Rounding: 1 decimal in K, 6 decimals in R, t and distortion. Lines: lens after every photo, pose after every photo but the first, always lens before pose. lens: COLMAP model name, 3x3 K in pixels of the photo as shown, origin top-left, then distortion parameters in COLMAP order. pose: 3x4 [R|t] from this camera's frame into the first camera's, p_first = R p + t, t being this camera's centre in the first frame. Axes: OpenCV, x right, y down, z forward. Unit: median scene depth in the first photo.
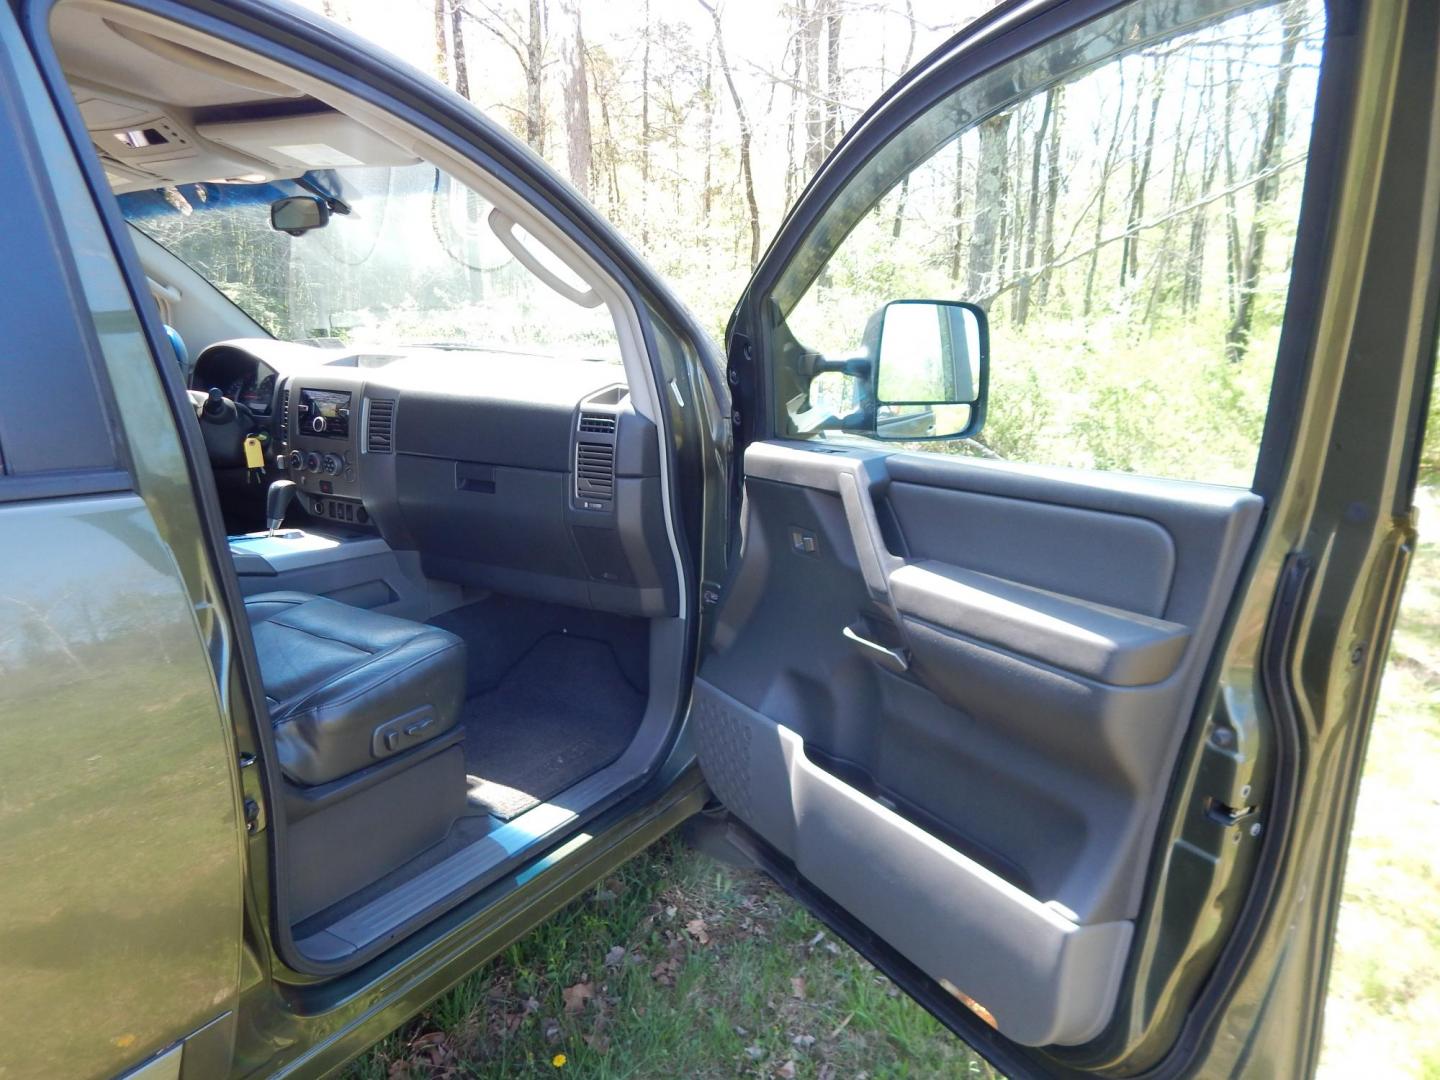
lens RADIAL K [[1009.6, 0, 720.0], [0, 1009.6, 540.0], [0, 0, 1]] dist [0.002870, -0.003875]
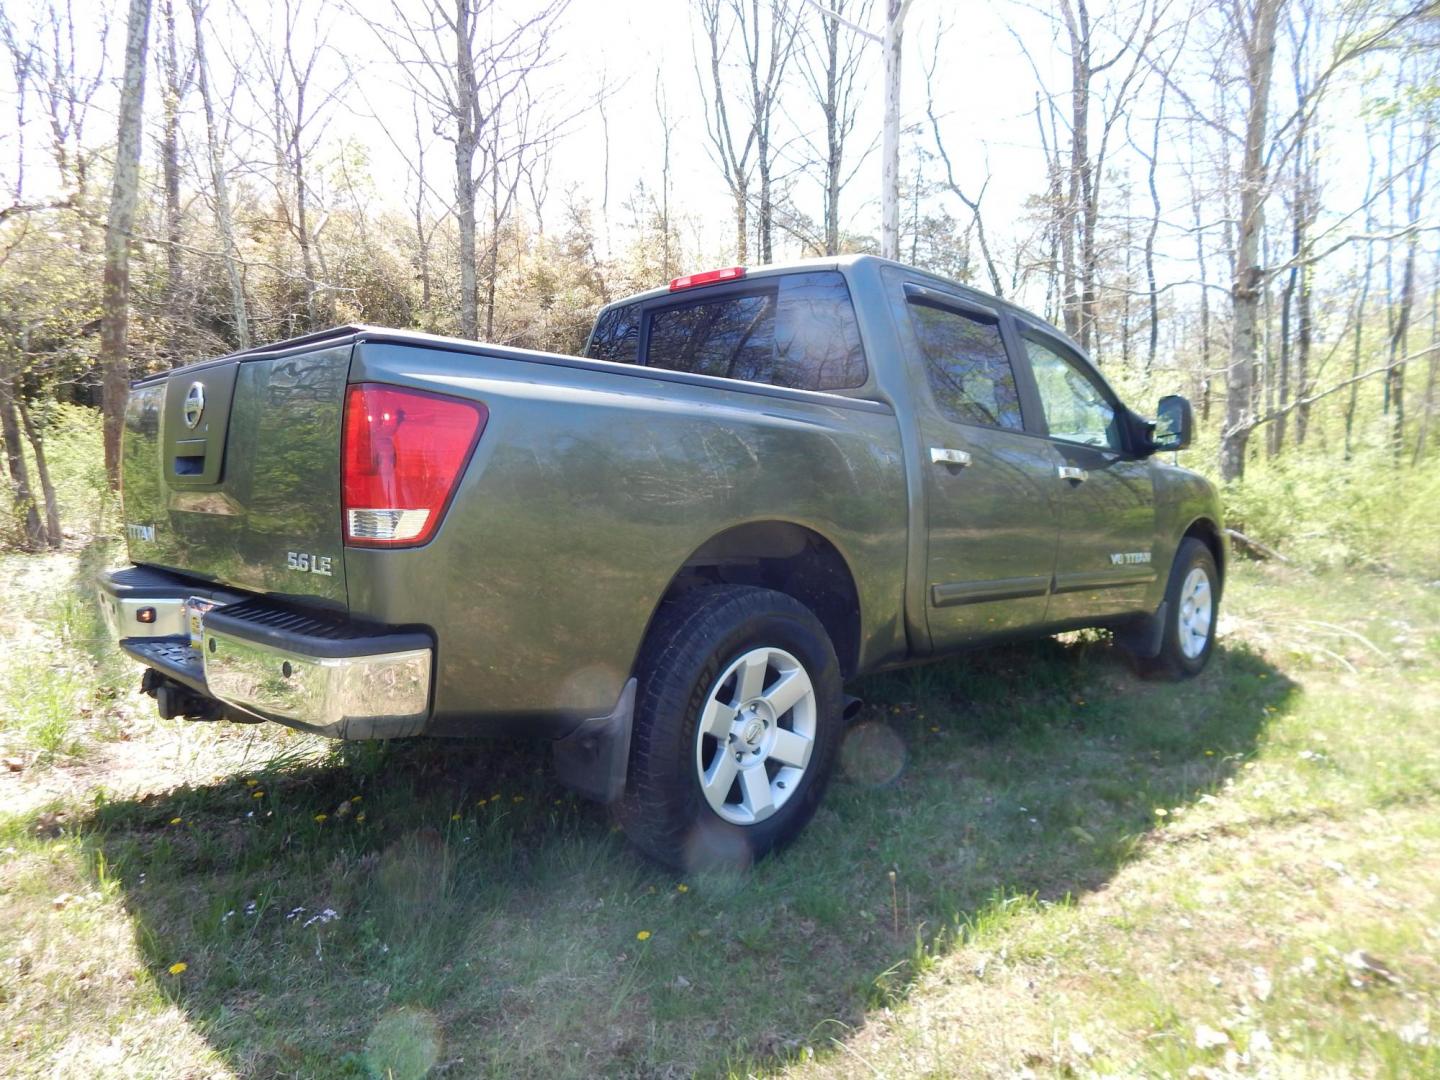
lens RADIAL K [[1009.6, 0, 720.0], [0, 1009.6, 540.0], [0, 0, 1]] dist [0.002870, -0.003875]
pose [[0.975546, -0.004236, -0.219754, -0.048603], [-0.029446, 0.988282, -0.149770, 0.052228], [0.217813, 0.152579, 0.963990, -0.165523]]
